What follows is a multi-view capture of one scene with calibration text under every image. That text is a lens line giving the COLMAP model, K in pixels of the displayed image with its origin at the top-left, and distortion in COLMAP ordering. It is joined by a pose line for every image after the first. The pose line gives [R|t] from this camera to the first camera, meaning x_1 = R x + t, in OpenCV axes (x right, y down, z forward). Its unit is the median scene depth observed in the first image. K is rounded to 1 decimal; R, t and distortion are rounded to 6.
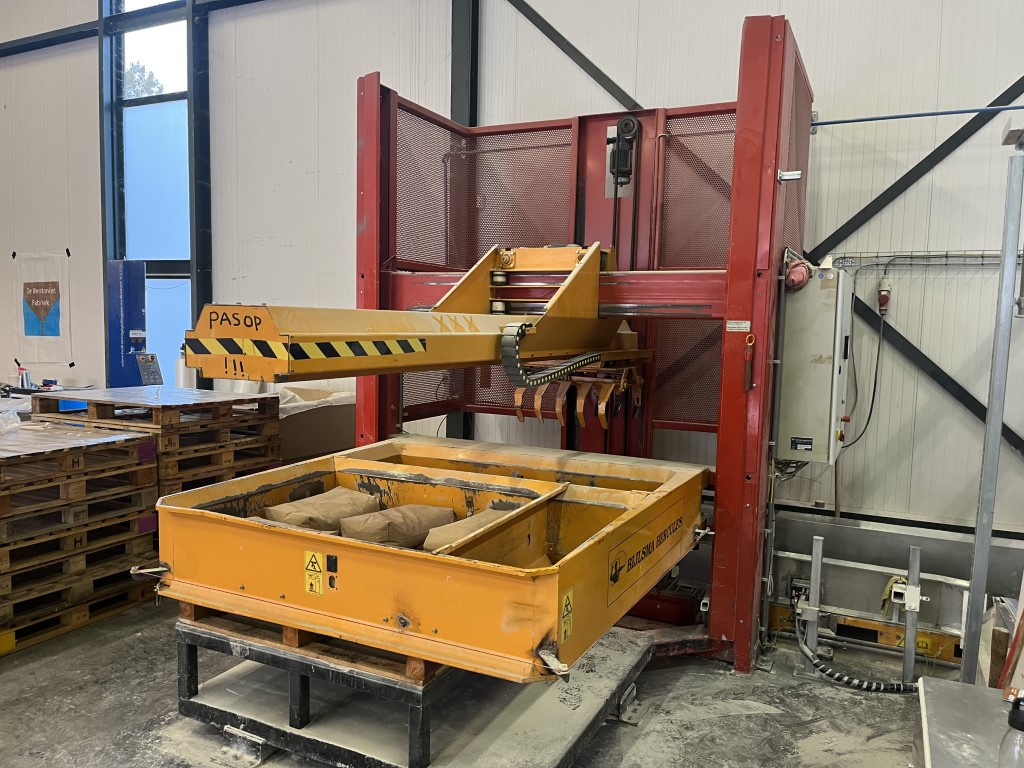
lens RADIAL K [[774.2, 0, 517.3], [0, 774.2, 390.0], [0, 0, 1]] dist [0.066666, -0.096779]
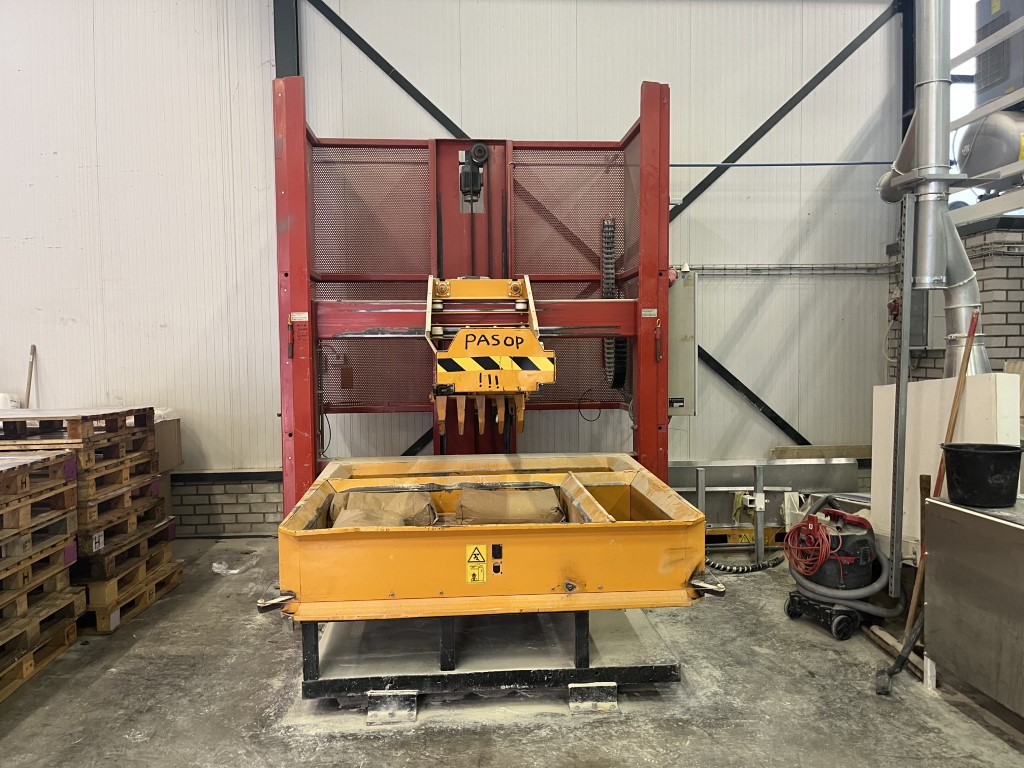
lens RADIAL K [[774.2, 0, 514.8], [0, 774.2, 389.2], [0, 0, 1]] dist [0.066666, -0.096779]
pose [[0.860835, -0.057581, 0.505616, -0.492793], [0.077874, 0.996781, -0.019068, 0.045852], [-0.502890, 0.055788, 0.862548, -0.006291]]
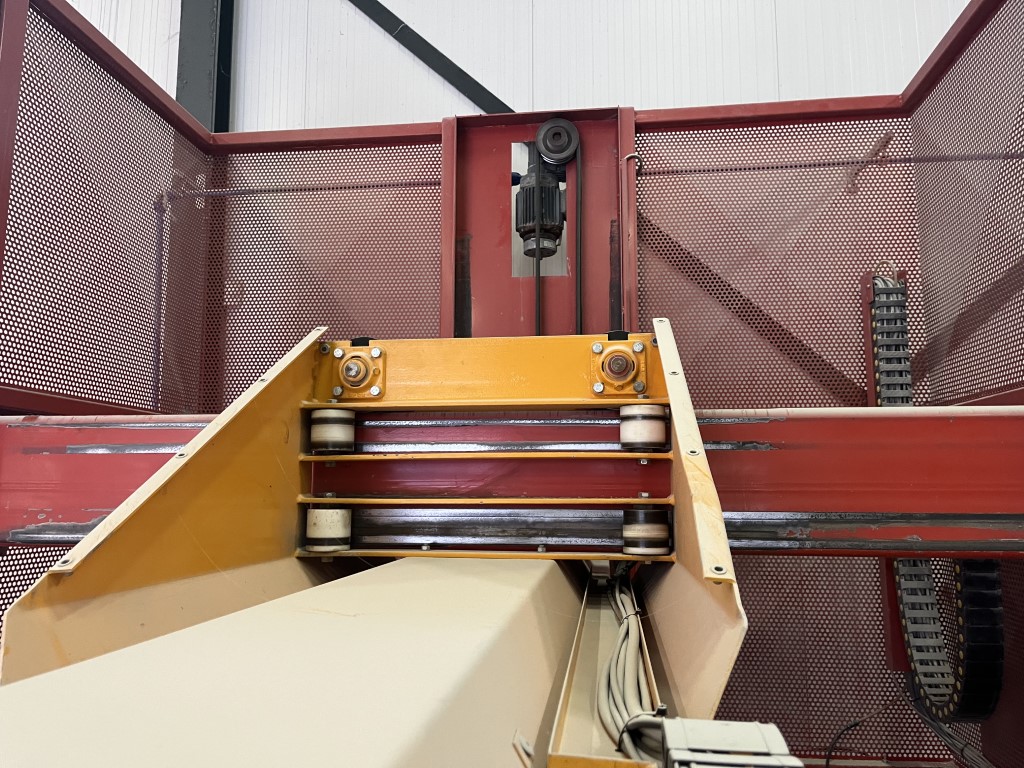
lens RADIAL K [[774.2, 0, 518.0], [0, 774.2, 390.1], [0, 0, 1]] dist [0.066666, -0.096779]
pose [[0.943859, 0.018669, 0.329820, -0.055566], [0.051116, 0.978123, -0.201647, -0.093456], [-0.326369, 0.207186, 0.922257, 0.683681]]
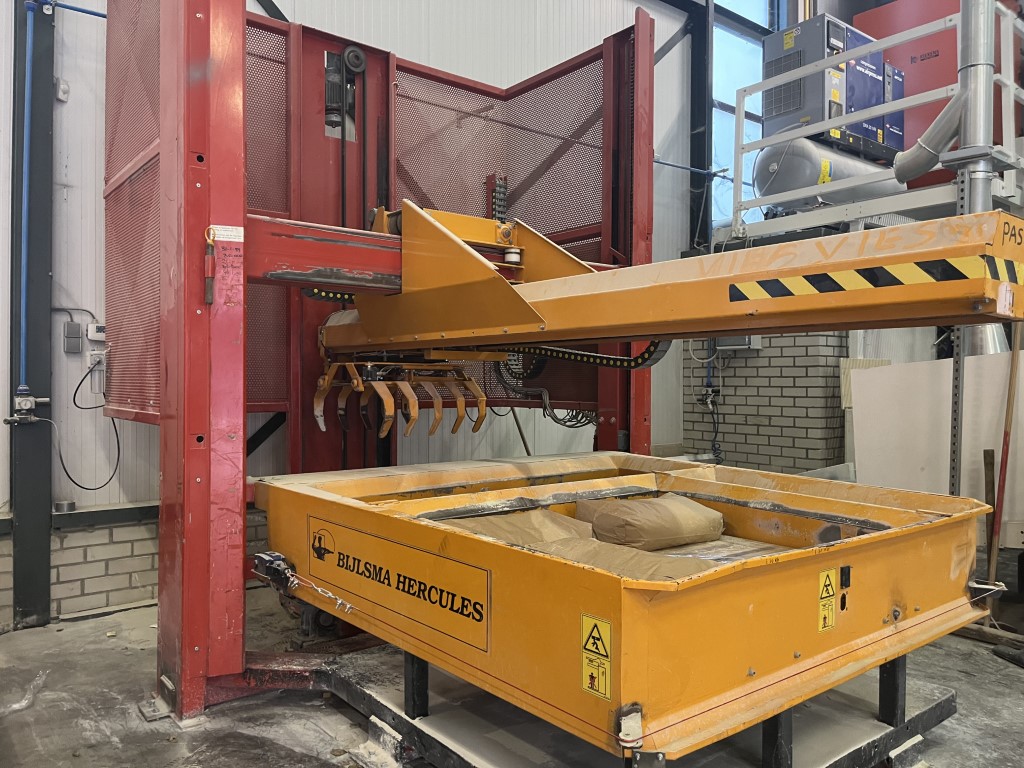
lens RADIAL K [[774.2, 0, 514.5], [0, 774.2, 377.8], [0, 0, 1]] dist [0.066666, -0.096779]
pose [[0.428759, -0.020421, 0.903188, -0.668174], [0.090218, 0.995715, -0.020315, 0.051301], [-0.898903, 0.090194, 0.428764, 0.597981]]
